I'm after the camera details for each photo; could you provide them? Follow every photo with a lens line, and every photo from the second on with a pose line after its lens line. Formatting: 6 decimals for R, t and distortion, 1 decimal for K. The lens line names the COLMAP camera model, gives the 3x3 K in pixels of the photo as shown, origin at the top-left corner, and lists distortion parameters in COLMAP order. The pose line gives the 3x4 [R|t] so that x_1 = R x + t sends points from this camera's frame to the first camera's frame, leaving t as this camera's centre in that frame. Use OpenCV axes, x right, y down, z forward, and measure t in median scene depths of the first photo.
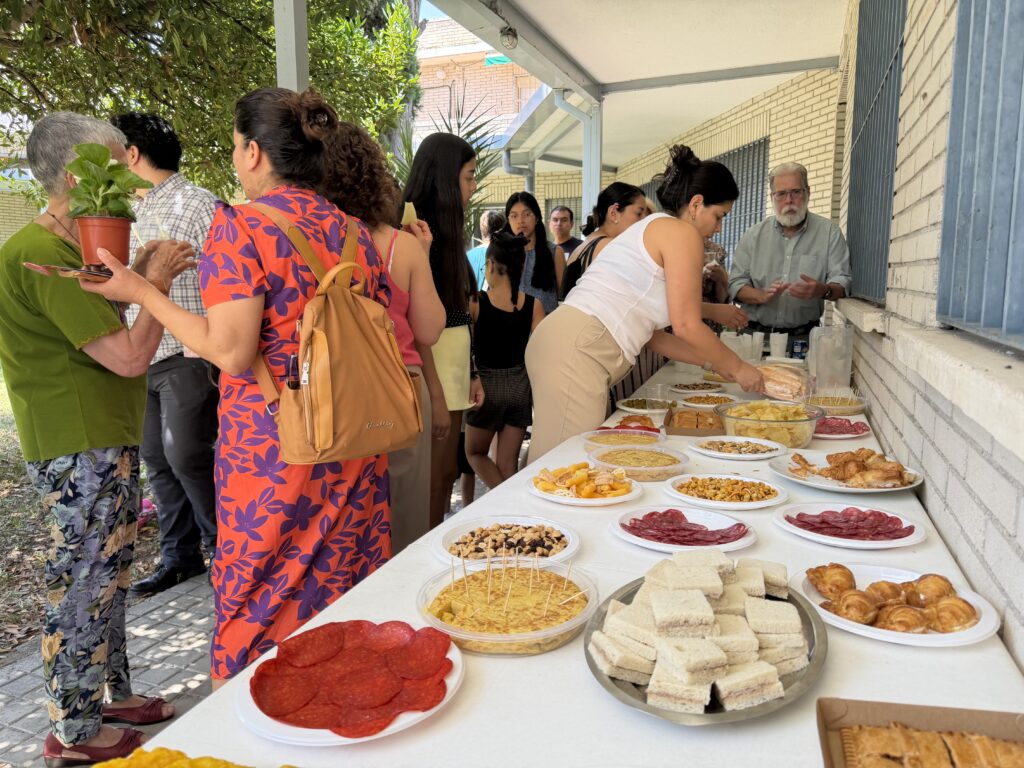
lens RADIAL K [[728.5, 0, 514.0], [0, 728.5, 377.6], [0, 0, 1]] dist [0.074649, -0.119380]
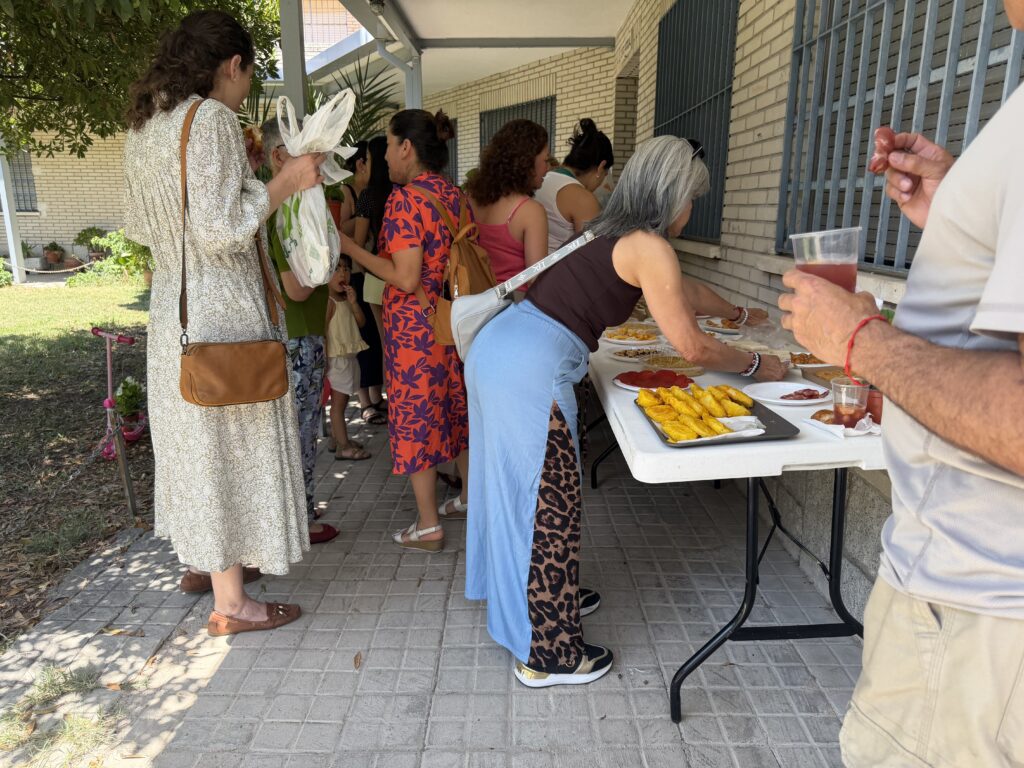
lens RADIAL K [[673.9, 0, 573.2], [0, 673.9, 364.0], [0, 0, 1]] dist [0.066400, 0.001041]
pose [[0.928456, -0.083780, 0.361871, -0.490318], [0.054380, 0.994393, 0.090698, 0.028220], [-0.367440, -0.064531, 0.927806, -0.444436]]
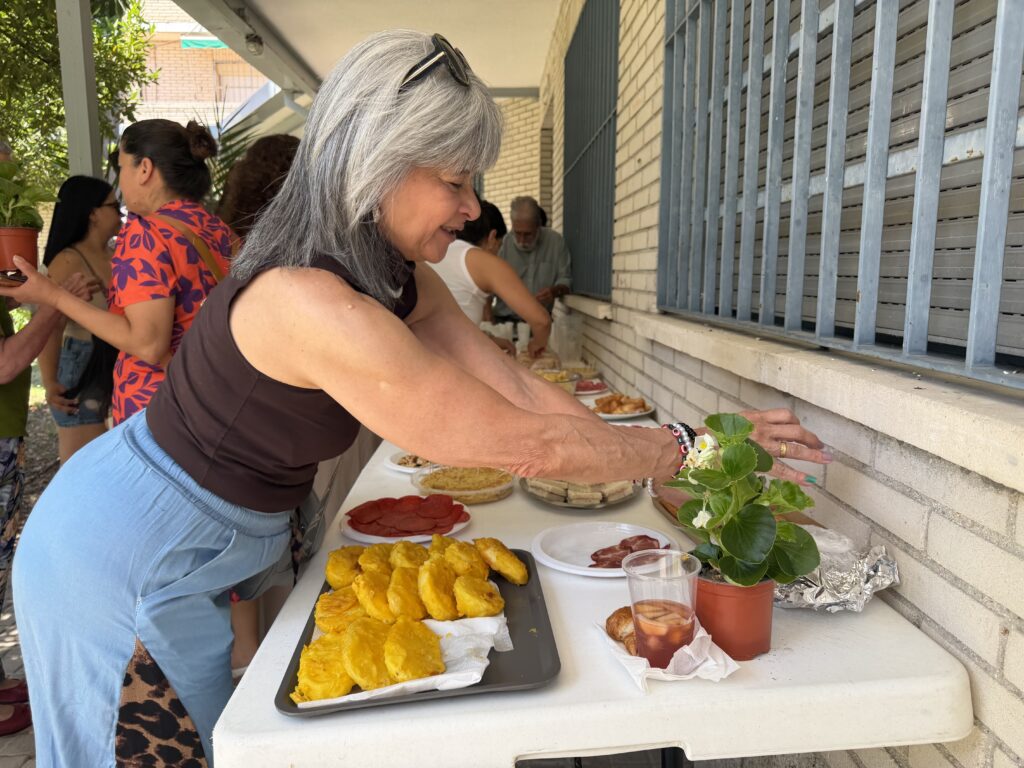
lens RADIAL K [[728.5, 0, 514.0], [0, 728.5, 377.6], [0, 0, 1]] dist [0.074649, -0.119380]
pose [[0.923423, -0.050078, 0.380503, -0.240770], [0.047766, 0.998738, 0.015525, 0.023851], [-0.380800, 0.003839, 0.924649, -0.259365]]
